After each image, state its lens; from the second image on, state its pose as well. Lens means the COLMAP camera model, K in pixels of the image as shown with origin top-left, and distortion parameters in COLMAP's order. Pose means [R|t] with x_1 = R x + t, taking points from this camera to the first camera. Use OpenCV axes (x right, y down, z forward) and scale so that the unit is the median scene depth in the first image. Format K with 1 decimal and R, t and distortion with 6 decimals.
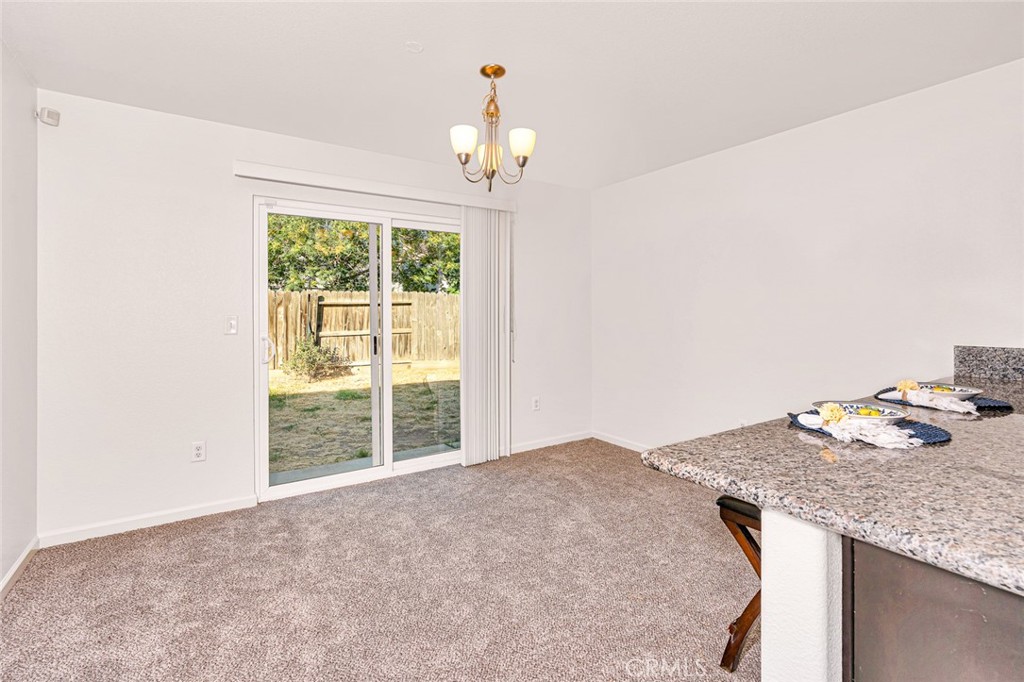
lens RADIAL K [[478.7, 0, 507.4], [0, 478.7, 319.5], [0, 0, 1]] dist [0.000676, 0.000166]
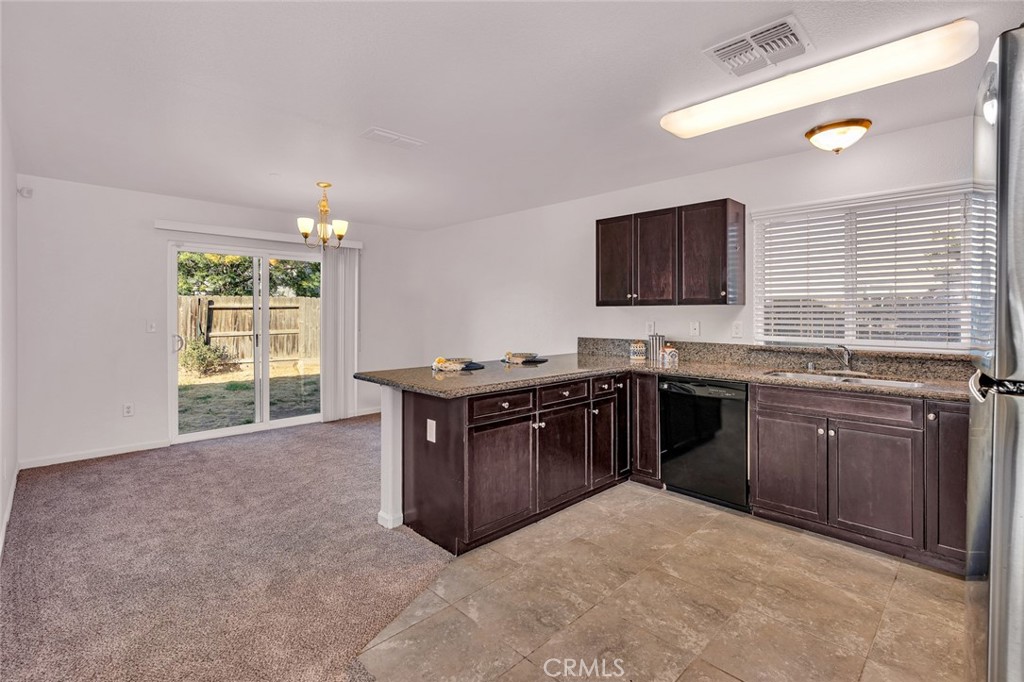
lens RADIAL K [[478.7, 0, 507.4], [0, 478.7, 319.5], [0, 0, 1]] dist [0.000676, 0.000166]
pose [[0.981819, 0.002280, 0.189804, 0.077429], [-0.001787, 0.999995, -0.002768, -0.002628], [-0.189809, 0.002378, 0.981818, -0.227395]]
